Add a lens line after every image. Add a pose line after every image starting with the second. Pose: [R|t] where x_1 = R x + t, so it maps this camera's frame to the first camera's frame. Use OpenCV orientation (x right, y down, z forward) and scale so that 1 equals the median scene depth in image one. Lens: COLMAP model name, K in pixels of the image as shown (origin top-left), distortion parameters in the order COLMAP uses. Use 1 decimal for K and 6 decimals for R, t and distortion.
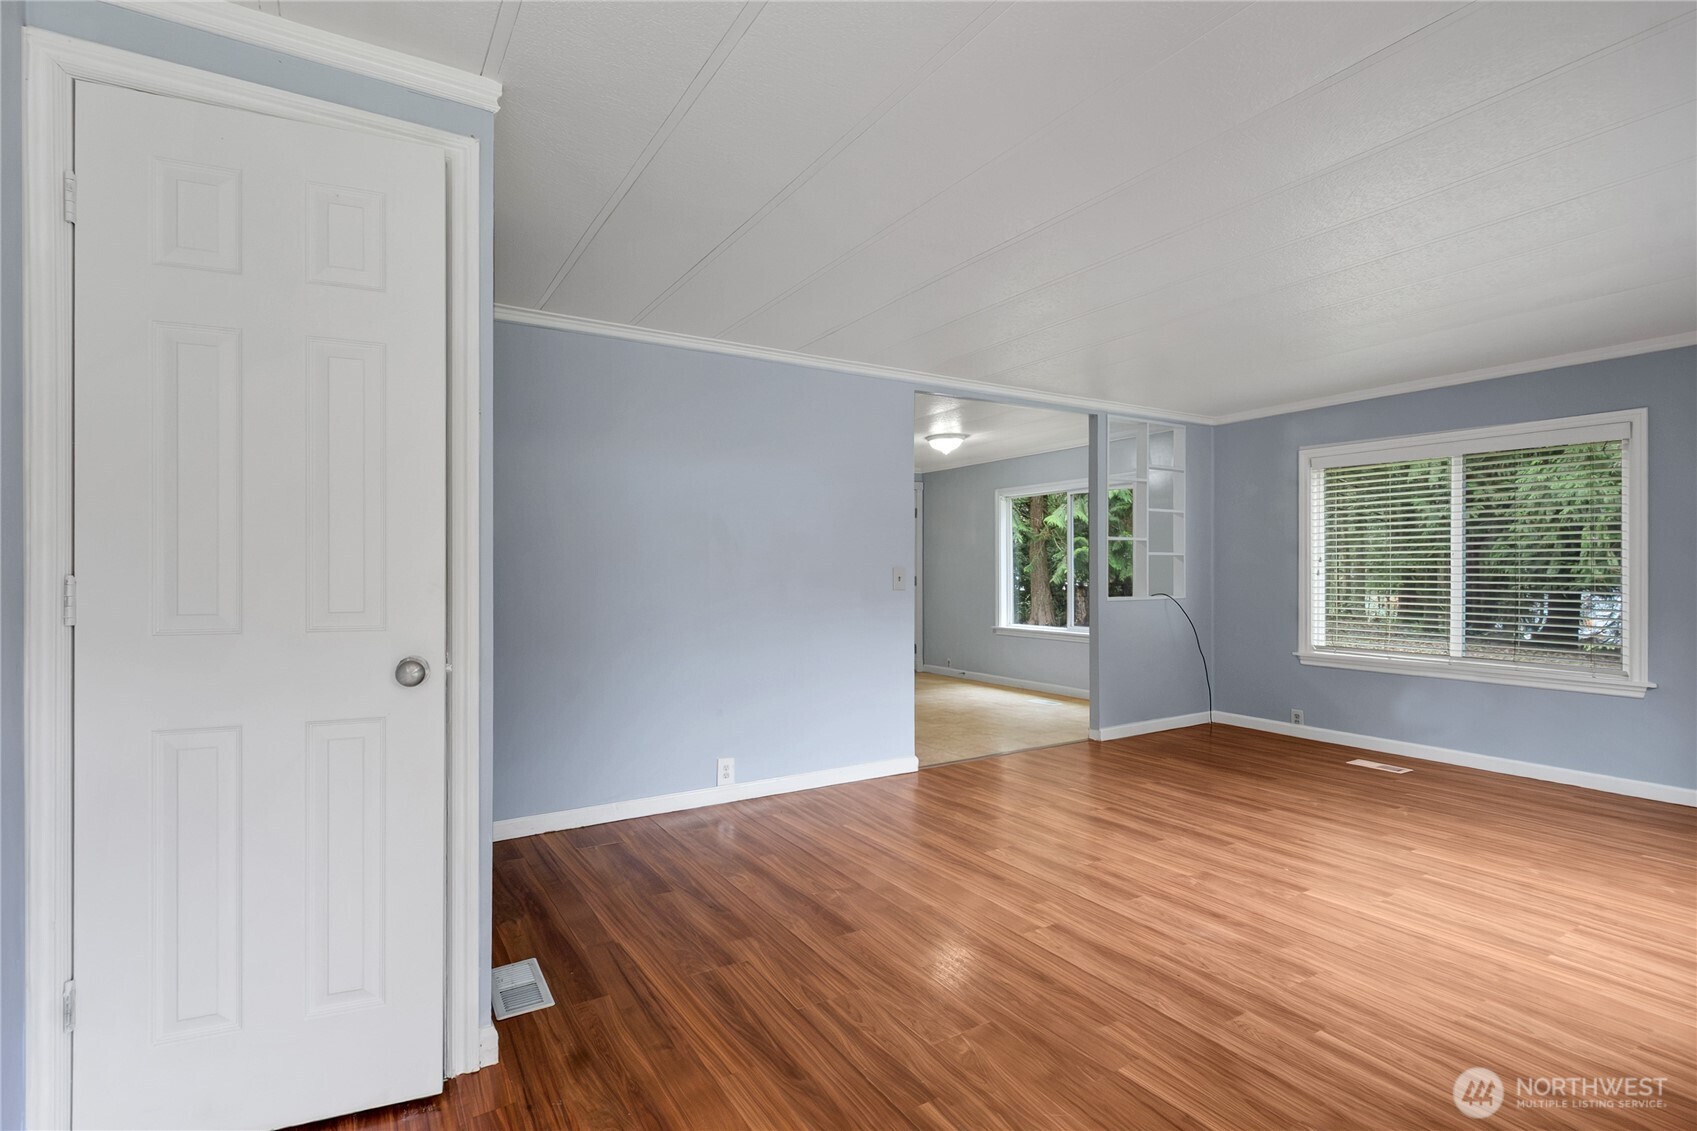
lens RADIAL K [[856.7, 0, 807.9], [0, 856.7, 567.2], [0, 0, 1]] dist [-0.001437, -0.000998]
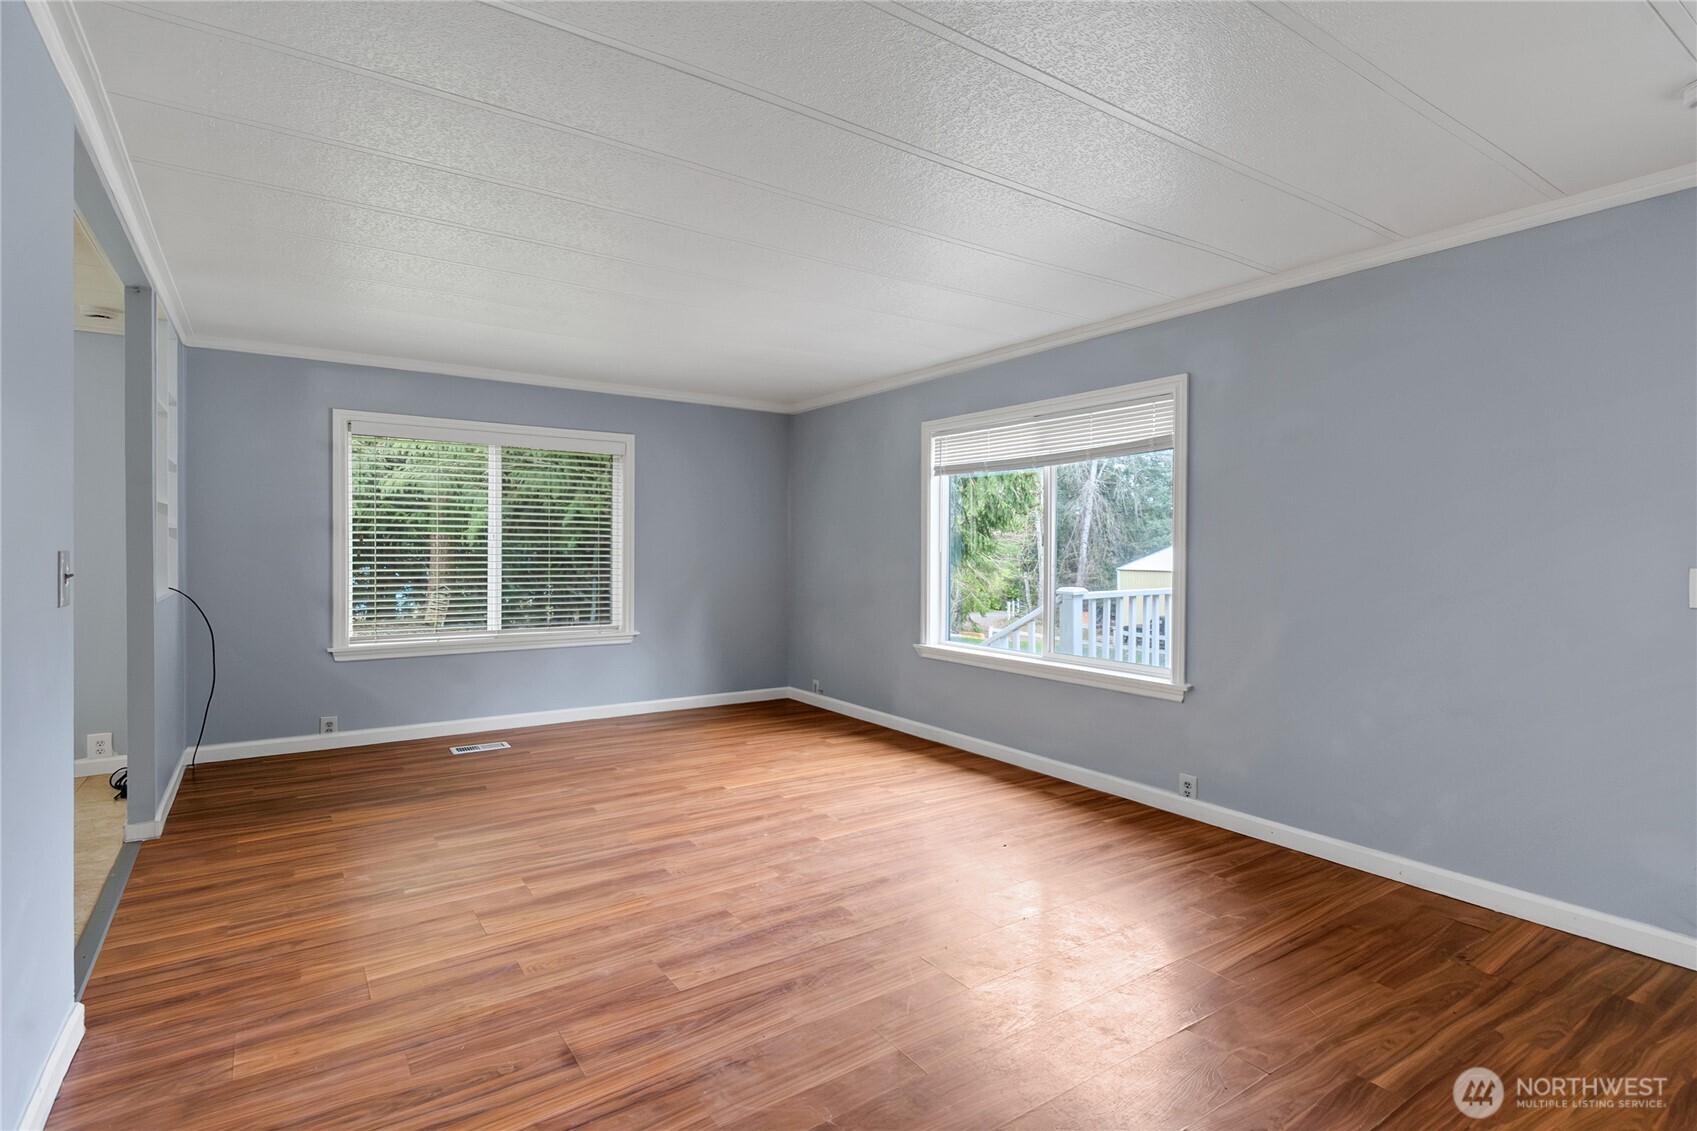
lens RADIAL K [[795.8, 0, 844.9], [0, 795.8, 528.4], [0, 0, 1]] dist [0.003019, 0.000154]
pose [[-0.093508, 0.025601, 0.995289, -0.442192], [-0.010192, 0.999592, -0.026670, -0.002307], [-0.995566, -0.012638, -0.093209, 0.992266]]
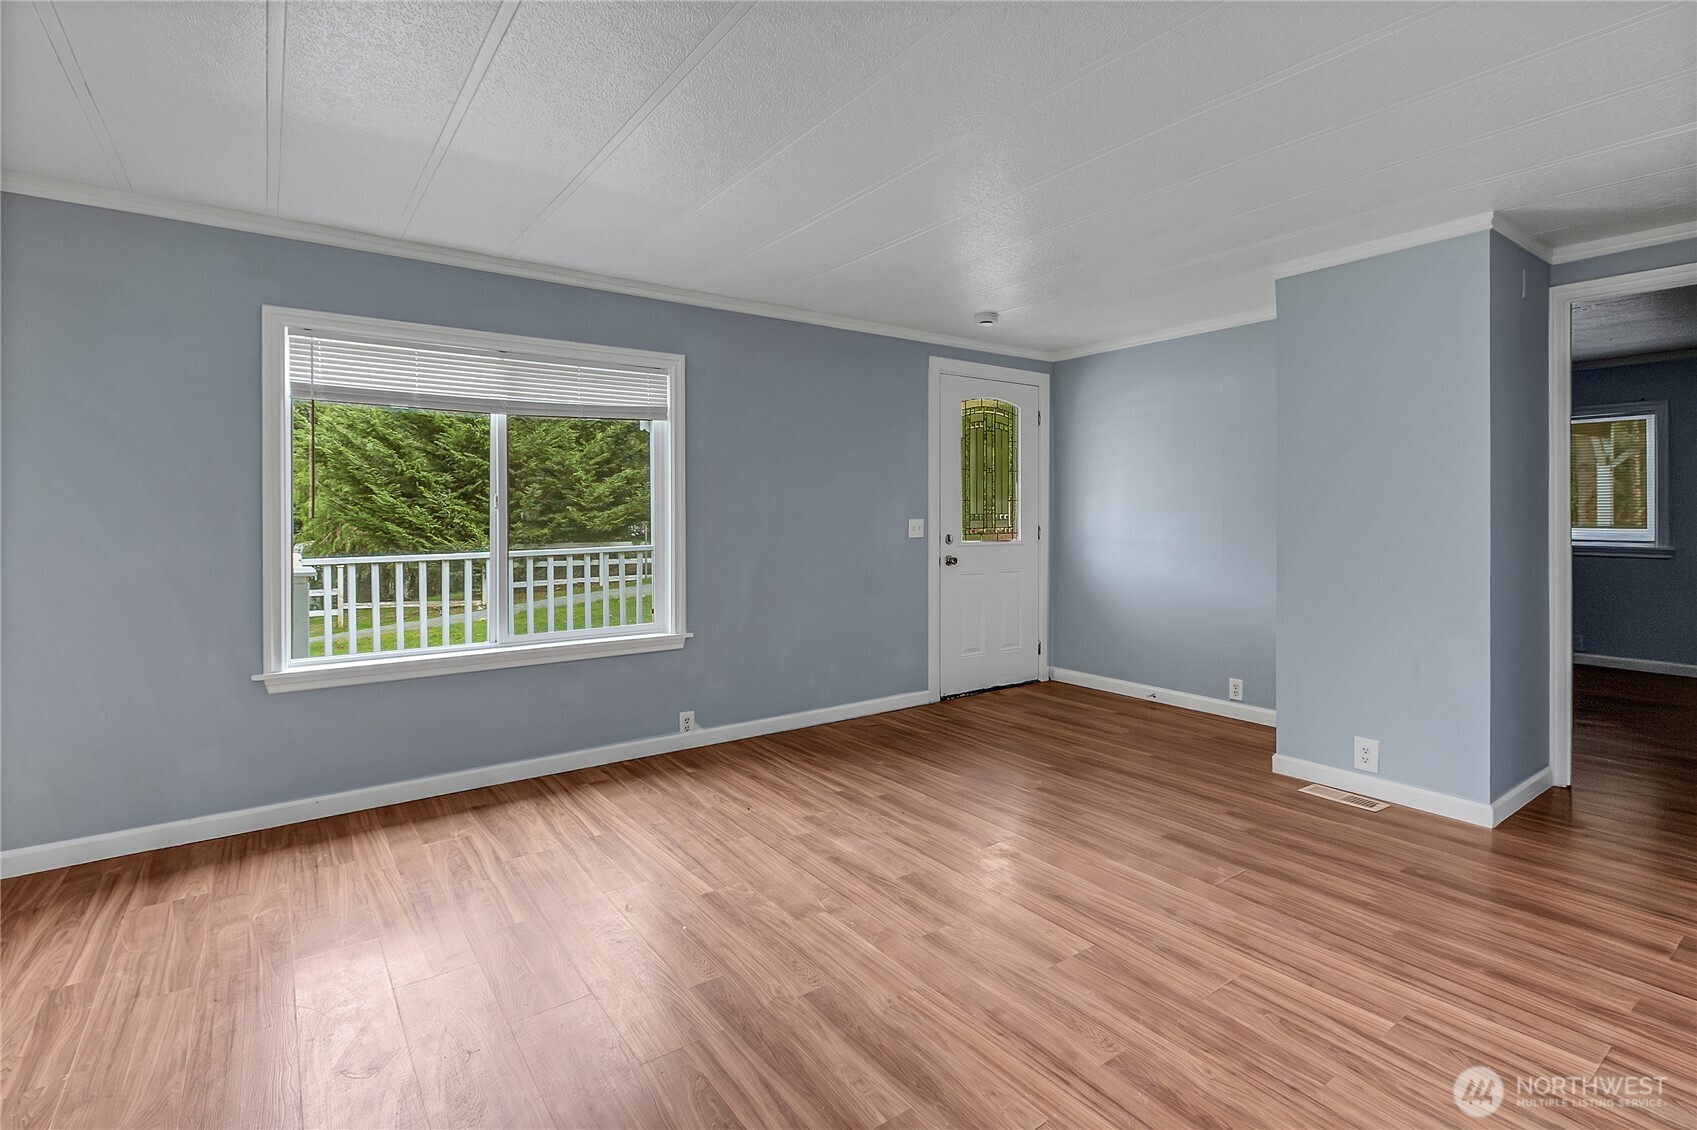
lens RADIAL K [[810.4, 0, 860.0], [0, 810.4, 517.5], [0, 0, 1]] dist [-0.000010, 0.000181]
pose [[-0.993379, 0.007083, -0.114667, 0.483036], [0.006799, 0.999973, 0.002862, -0.003153], [0.114684, 0.002064, -0.993400, 1.702202]]
